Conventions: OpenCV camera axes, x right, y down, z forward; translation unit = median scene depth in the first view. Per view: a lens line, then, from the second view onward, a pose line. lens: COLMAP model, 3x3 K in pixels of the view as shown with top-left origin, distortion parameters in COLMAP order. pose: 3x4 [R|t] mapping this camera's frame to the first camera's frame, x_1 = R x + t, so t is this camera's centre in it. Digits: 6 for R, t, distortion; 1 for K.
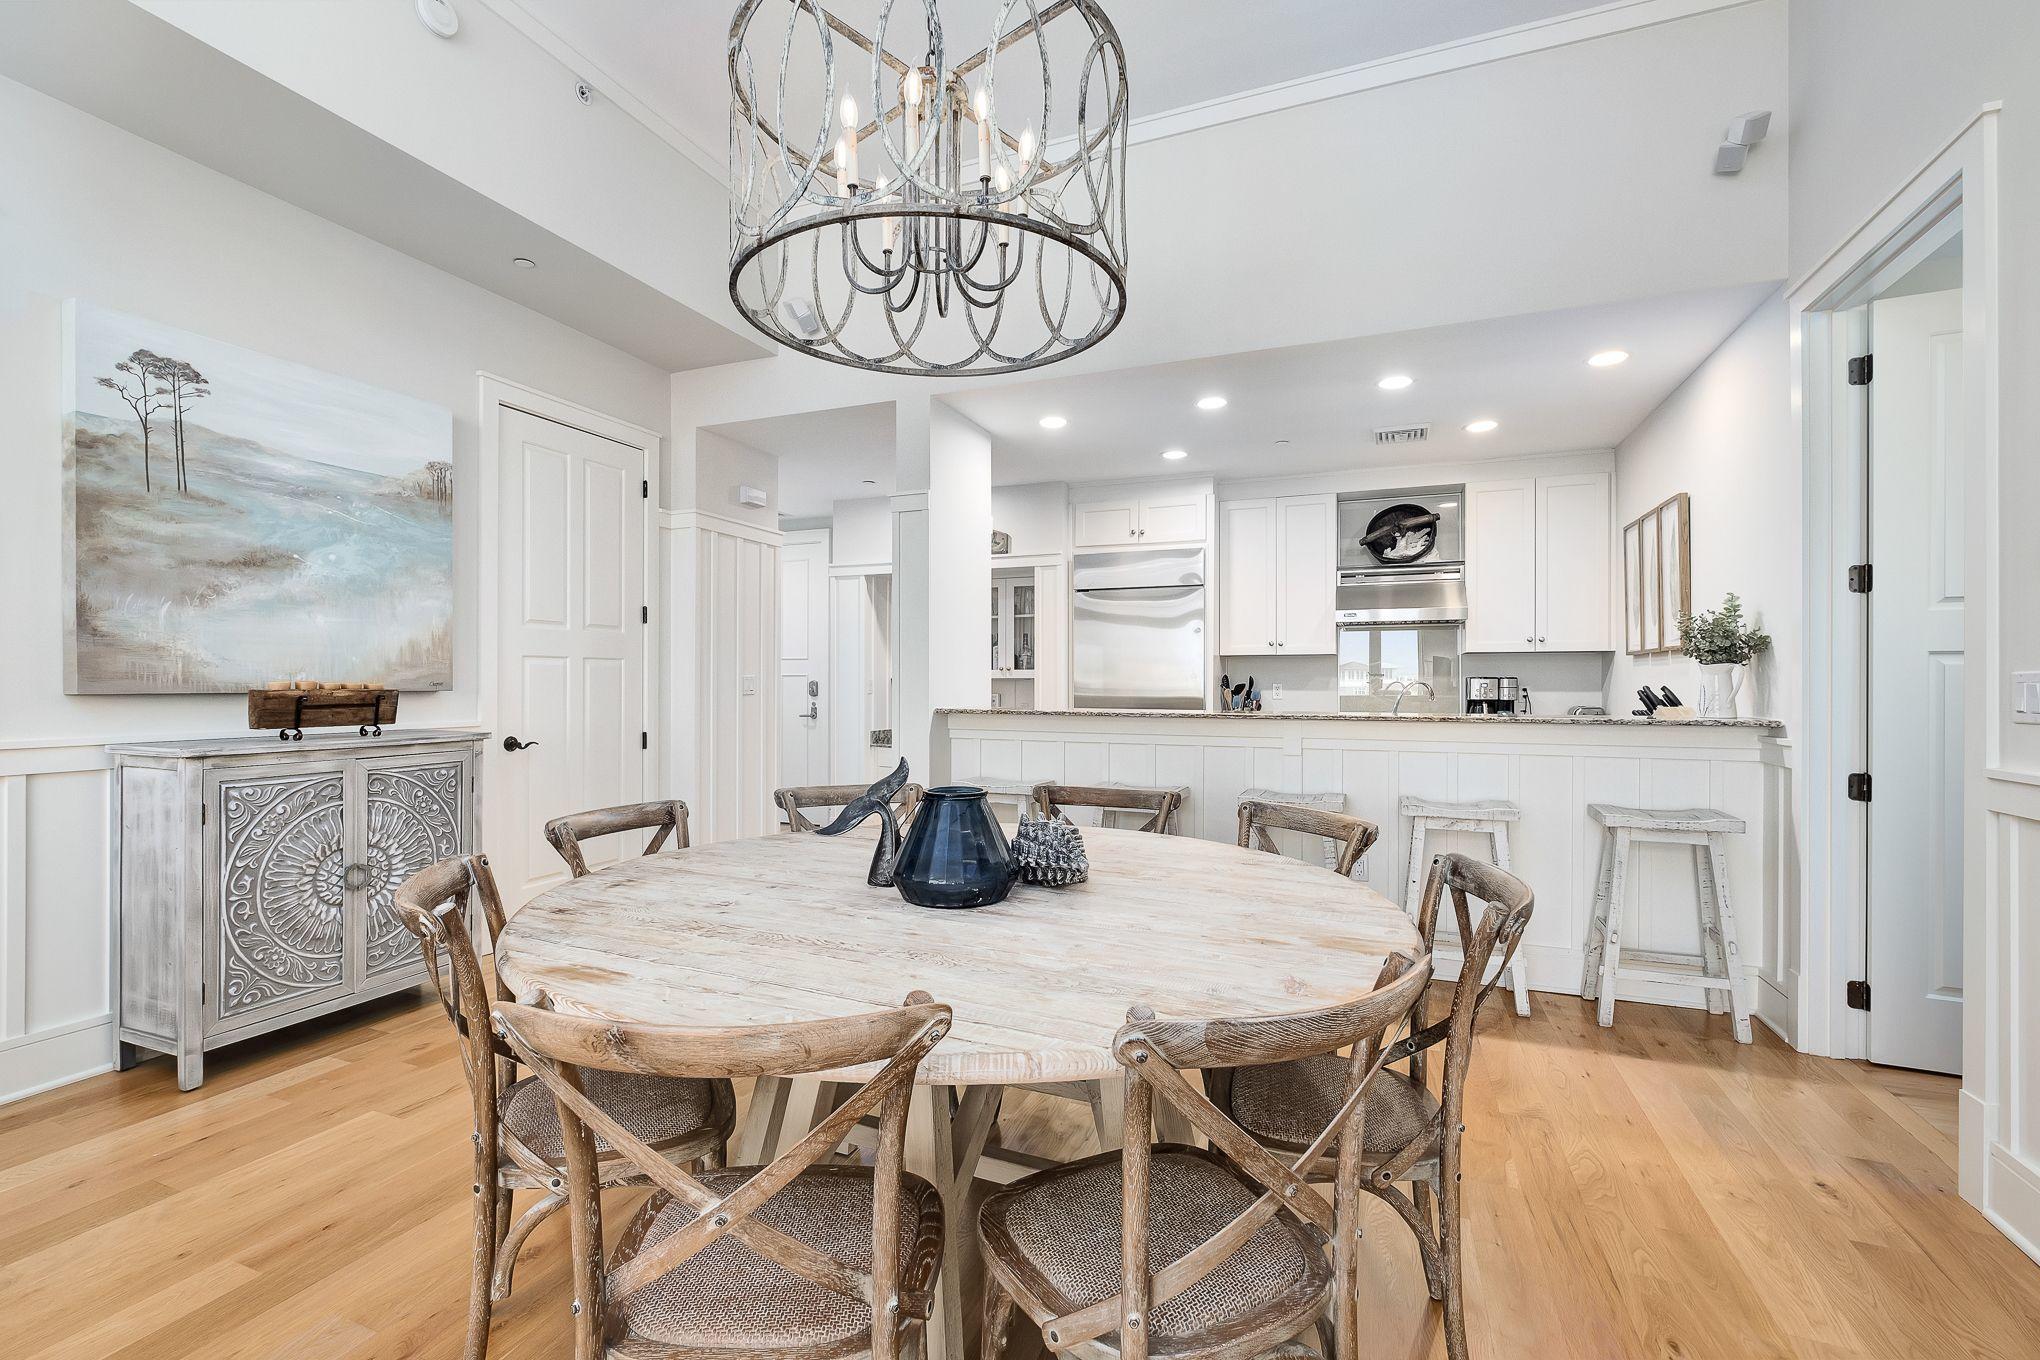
lens RADIAL K [[893.5, 0, 1016.7], [0, 893.5, 677.8], [0, 0, 1]] dist [-0.010840, 0.000397]
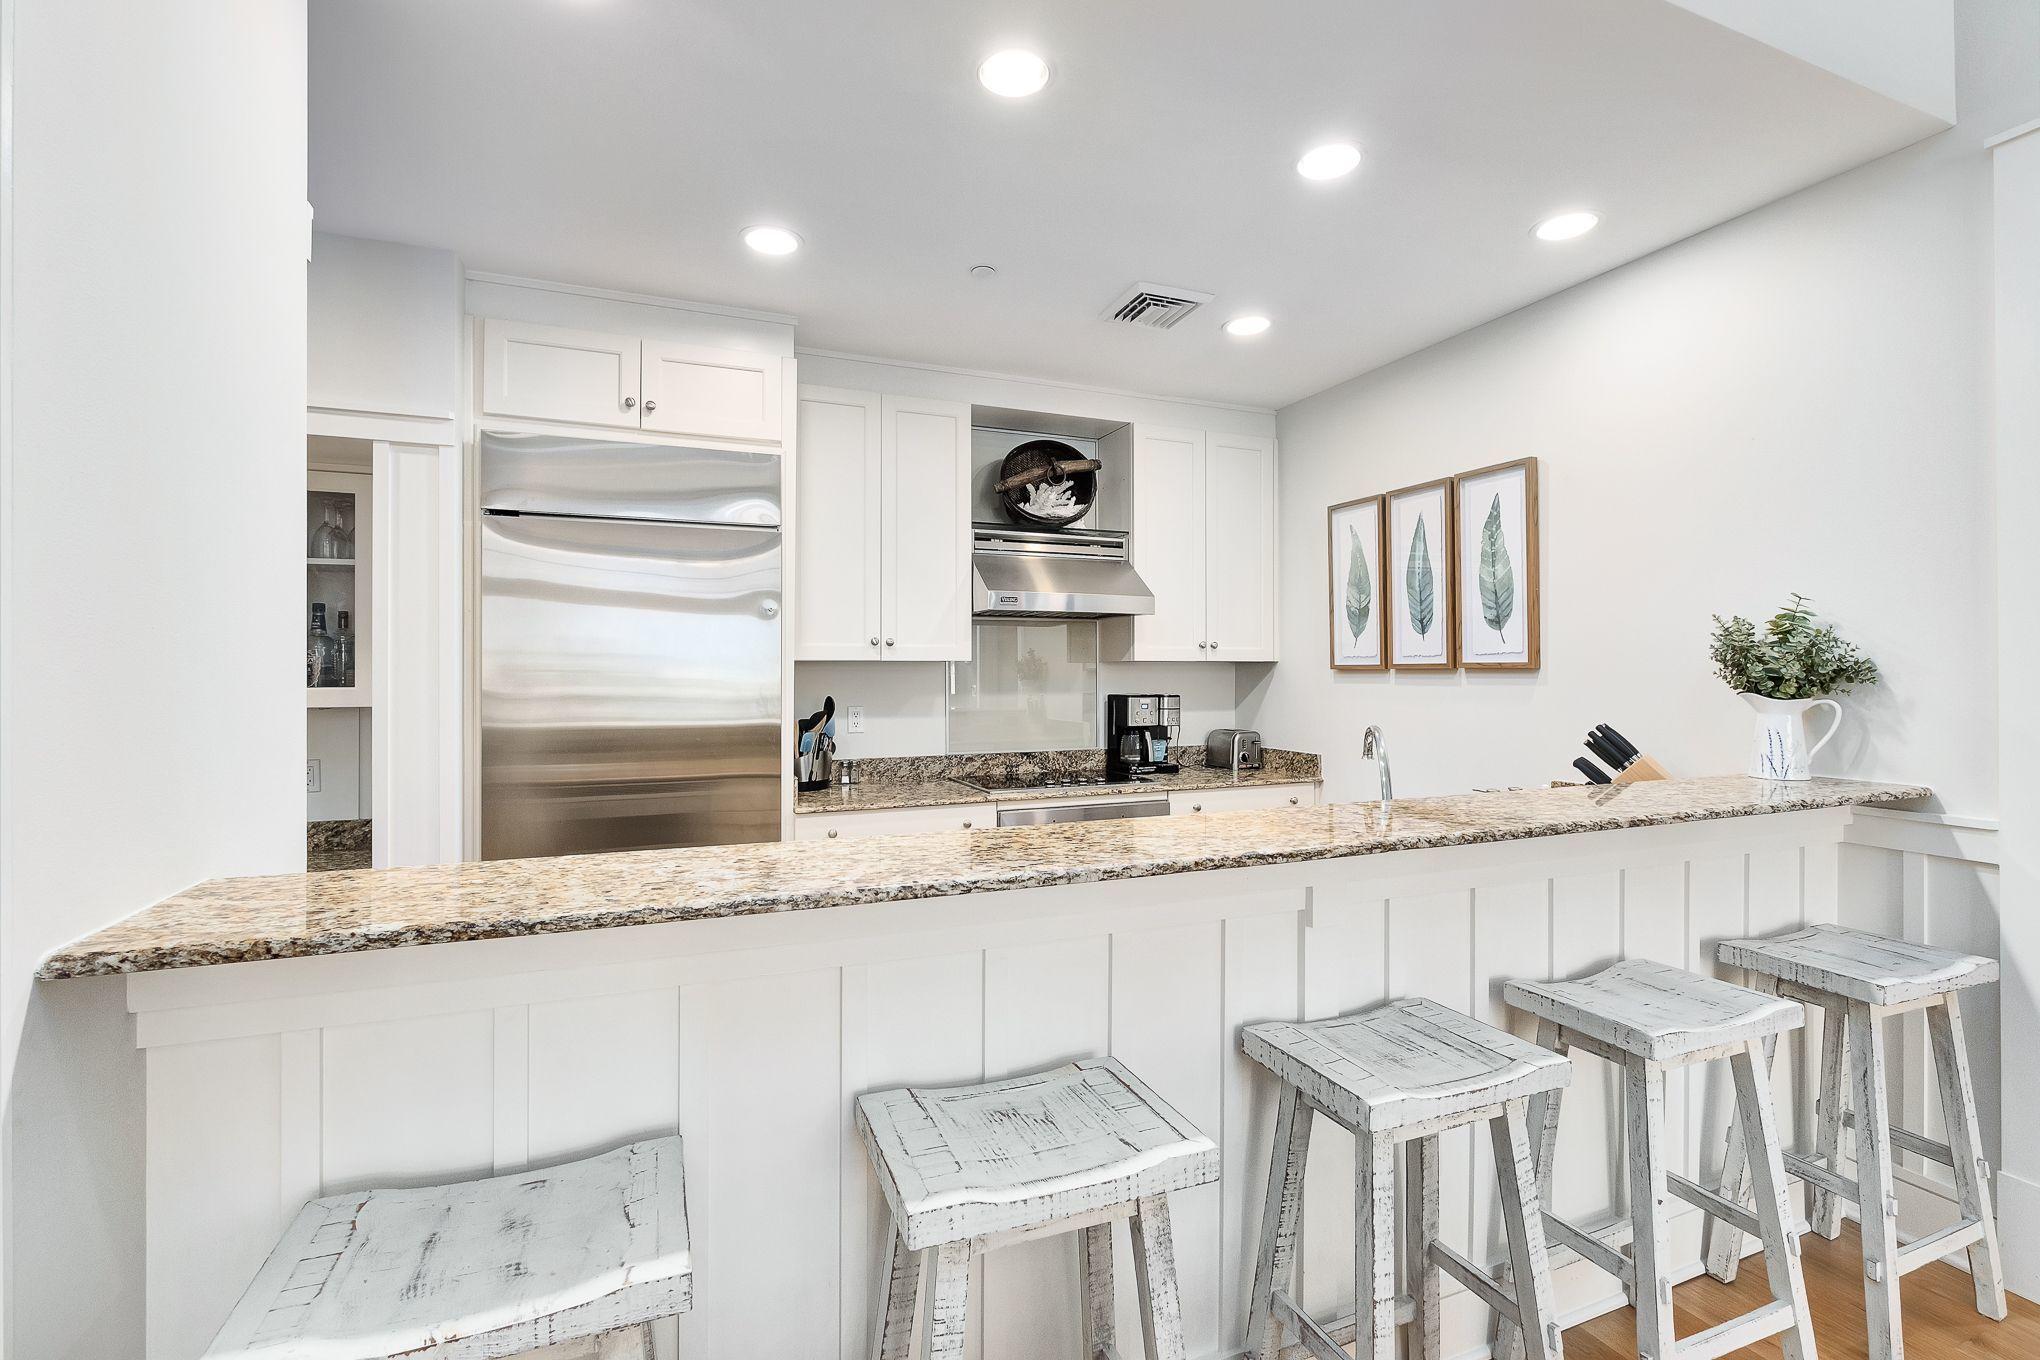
lens RADIAL K [[893.5, 0, 1016.7], [0, 893.5, 677.8], [0, 0, 1]] dist [-0.010840, 0.000397]
pose [[0.727154, -0.003612, 0.686465, -0.049572], [-0.001105, 0.999979, 0.006432, -0.019030], [-0.686473, -0.005436, 0.727135, 0.528411]]
